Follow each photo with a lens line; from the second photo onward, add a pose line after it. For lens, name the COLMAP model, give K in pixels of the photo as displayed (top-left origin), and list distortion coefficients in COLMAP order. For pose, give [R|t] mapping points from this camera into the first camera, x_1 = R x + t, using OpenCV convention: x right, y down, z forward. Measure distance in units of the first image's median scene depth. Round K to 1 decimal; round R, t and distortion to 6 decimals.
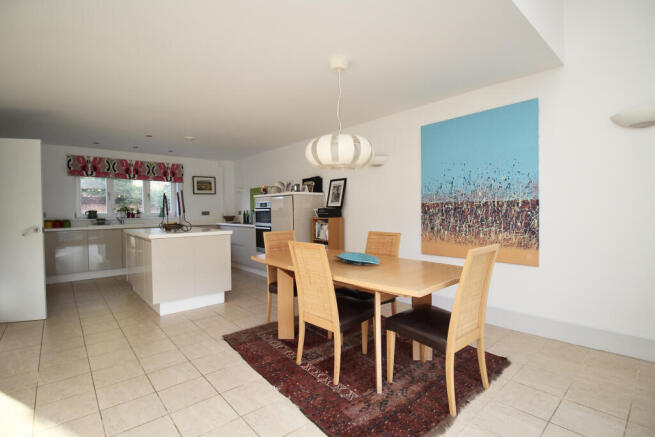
lens RADIAL K [[308.4, 0, 326.4], [0, 308.4, 218.6], [0, 0, 1]] dist [-0.003869, -0.000673]
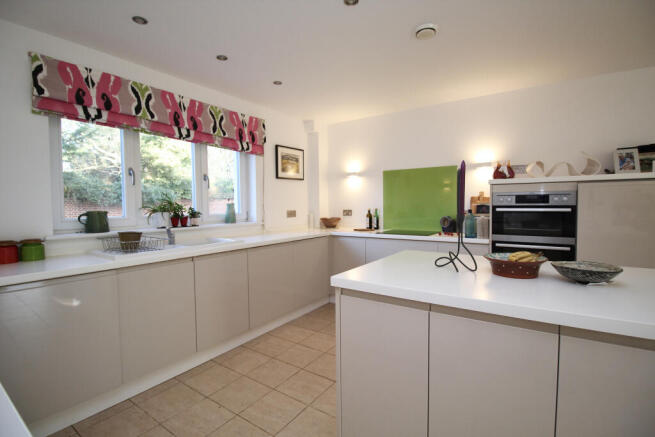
lens RADIAL K [[308.4, 0, 328.4], [0, 308.4, 215.3], [0, 0, 1]] dist [-0.003869, -0.000673]
pose [[0.970892, -0.008264, 0.239375, -0.561908], [0.007089, 0.999958, 0.005765, -0.021176], [-0.239412, -0.003900, 0.970910, 0.545260]]
